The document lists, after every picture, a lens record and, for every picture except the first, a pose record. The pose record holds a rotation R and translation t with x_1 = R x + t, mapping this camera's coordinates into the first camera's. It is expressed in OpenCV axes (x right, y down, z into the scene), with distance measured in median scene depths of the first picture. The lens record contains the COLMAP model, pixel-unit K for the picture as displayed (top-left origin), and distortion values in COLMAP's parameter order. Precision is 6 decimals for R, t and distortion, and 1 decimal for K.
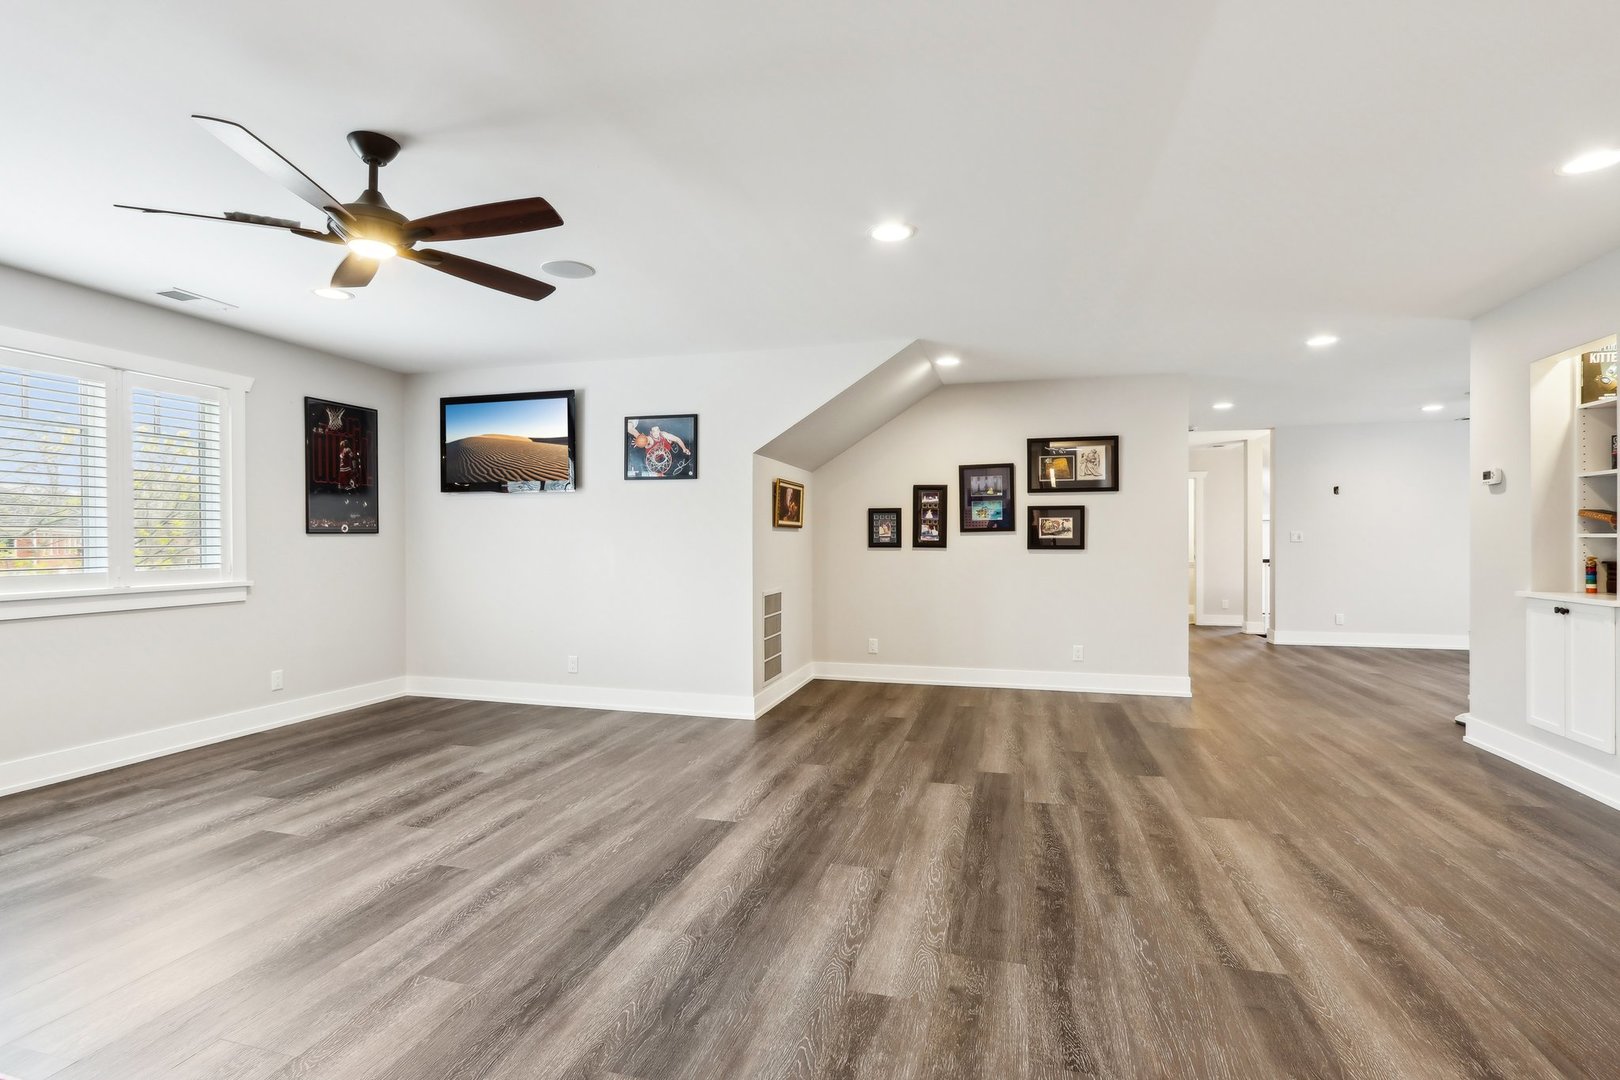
lens RADIAL K [[775.0, 0, 789.2], [0, 775.0, 536.3], [0, 0, 1]] dist [-0.010709, 0.001617]
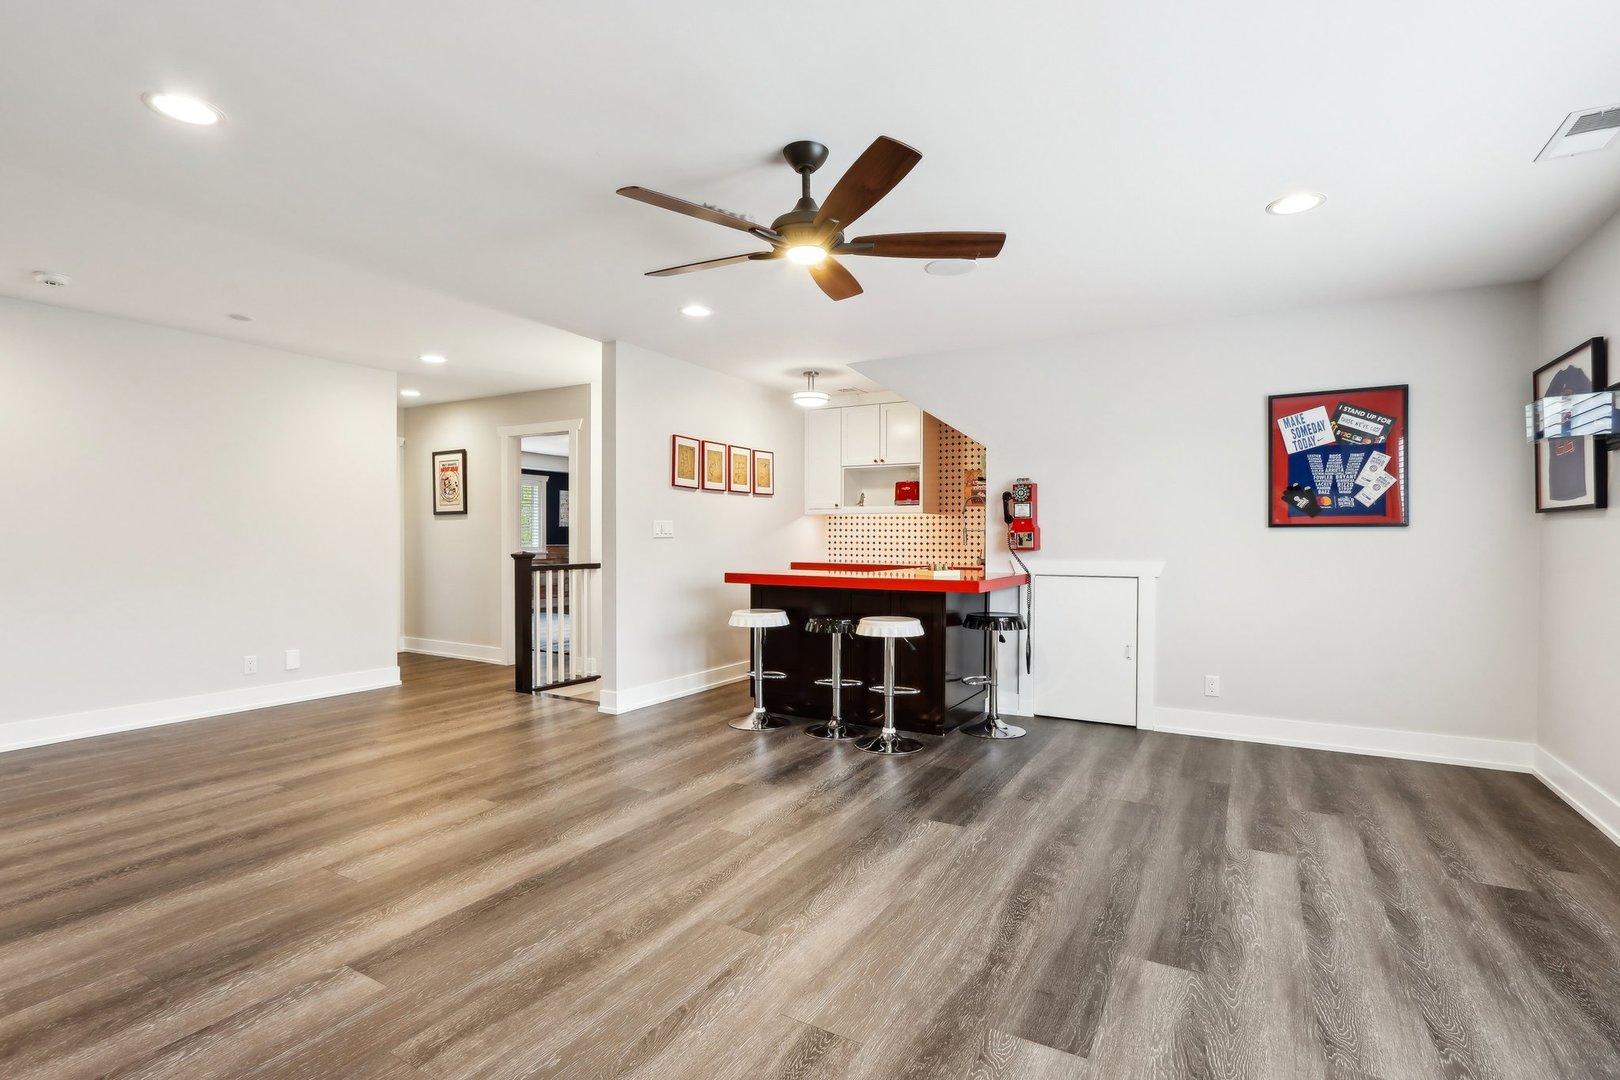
lens RADIAL K [[775.0, 0, 803.5], [0, 775.0, 551.6], [0, 0, 1]] dist [-0.010709, 0.001617]
pose [[-0.970661, -0.009073, 0.240280, -0.701899], [-0.006647, 0.999918, 0.010904, 0.012598], [-0.240360, 0.008987, -0.970642, 1.809889]]
